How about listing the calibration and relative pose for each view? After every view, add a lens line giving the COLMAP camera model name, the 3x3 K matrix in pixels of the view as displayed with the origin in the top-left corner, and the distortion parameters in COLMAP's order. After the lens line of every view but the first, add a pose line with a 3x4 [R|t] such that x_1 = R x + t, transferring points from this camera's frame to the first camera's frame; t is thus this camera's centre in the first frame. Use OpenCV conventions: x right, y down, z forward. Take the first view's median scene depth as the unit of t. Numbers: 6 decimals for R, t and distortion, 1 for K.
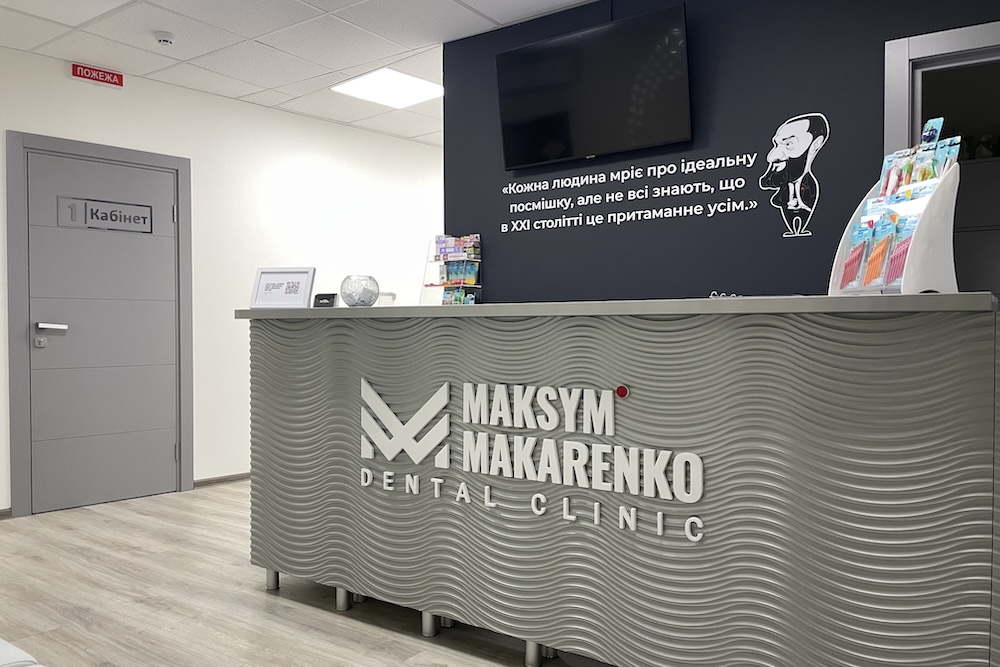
lens RADIAL K [[748.7, 0, 500.9], [0, 748.7, 334.9], [0, 0, 1]] dist [-0.014742, -0.007641]
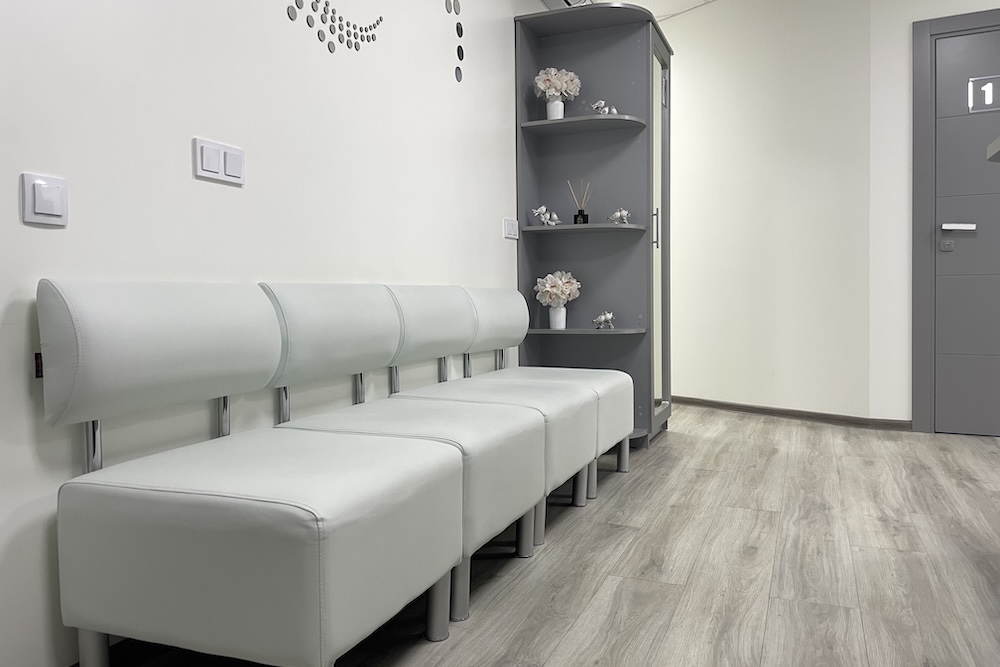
lens RADIAL K [[748.7, 0, 500.9], [0, 748.7, 328.9], [0, 0, 1]] dist [-0.014742, -0.007641]
pose [[0.194827, 0.029615, -0.980390, 0.169378], [0.005644, 0.999494, 0.031314, 0.080425], [0.980821, -0.011634, 0.194561, 0.292391]]
